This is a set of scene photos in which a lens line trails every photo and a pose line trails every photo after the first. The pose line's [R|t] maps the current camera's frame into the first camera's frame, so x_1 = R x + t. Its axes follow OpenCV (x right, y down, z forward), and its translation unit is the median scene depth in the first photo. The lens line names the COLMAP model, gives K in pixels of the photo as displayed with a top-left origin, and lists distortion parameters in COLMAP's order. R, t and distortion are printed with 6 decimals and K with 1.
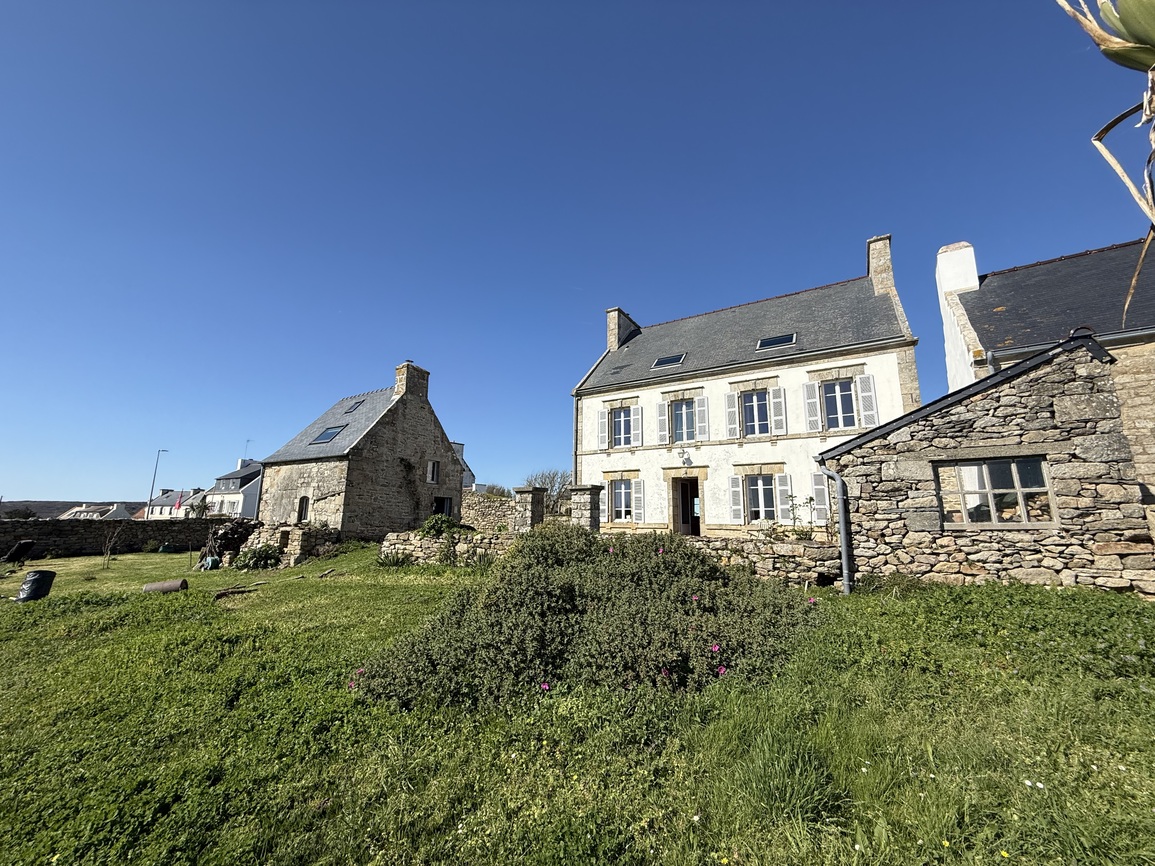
lens RADIAL K [[459.6, 0, 571.7], [0, 459.6, 433.1], [0, 0, 1]] dist [0.000088, 0.000634]
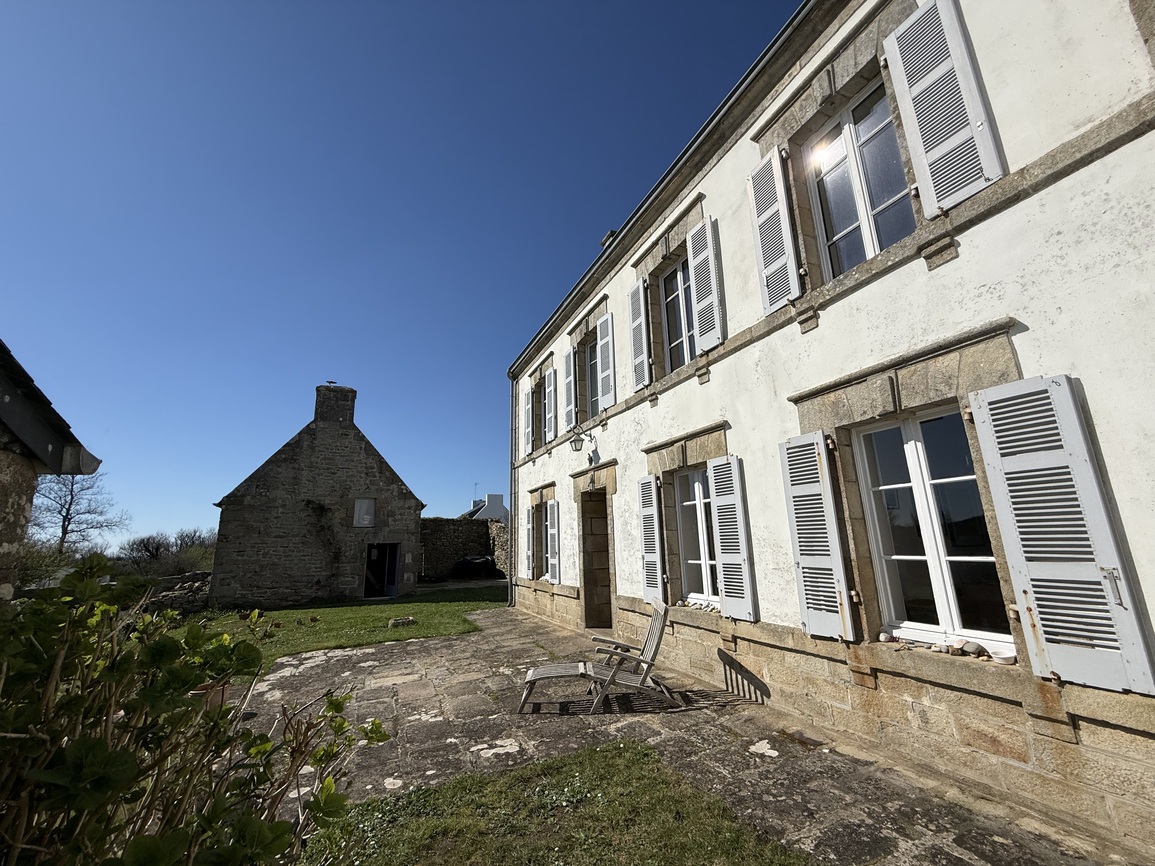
lens RADIAL K [[459.6, 0, 577.7], [0, 459.6, 426.4], [0, 0, 1]] dist [0.000088, 0.000634]
pose [[0.822472, -0.172912, -0.541887, 0.505765], [0.142197, 0.984929, -0.098458, 0.076288], [0.550745, 0.003924, 0.834664, 0.601065]]
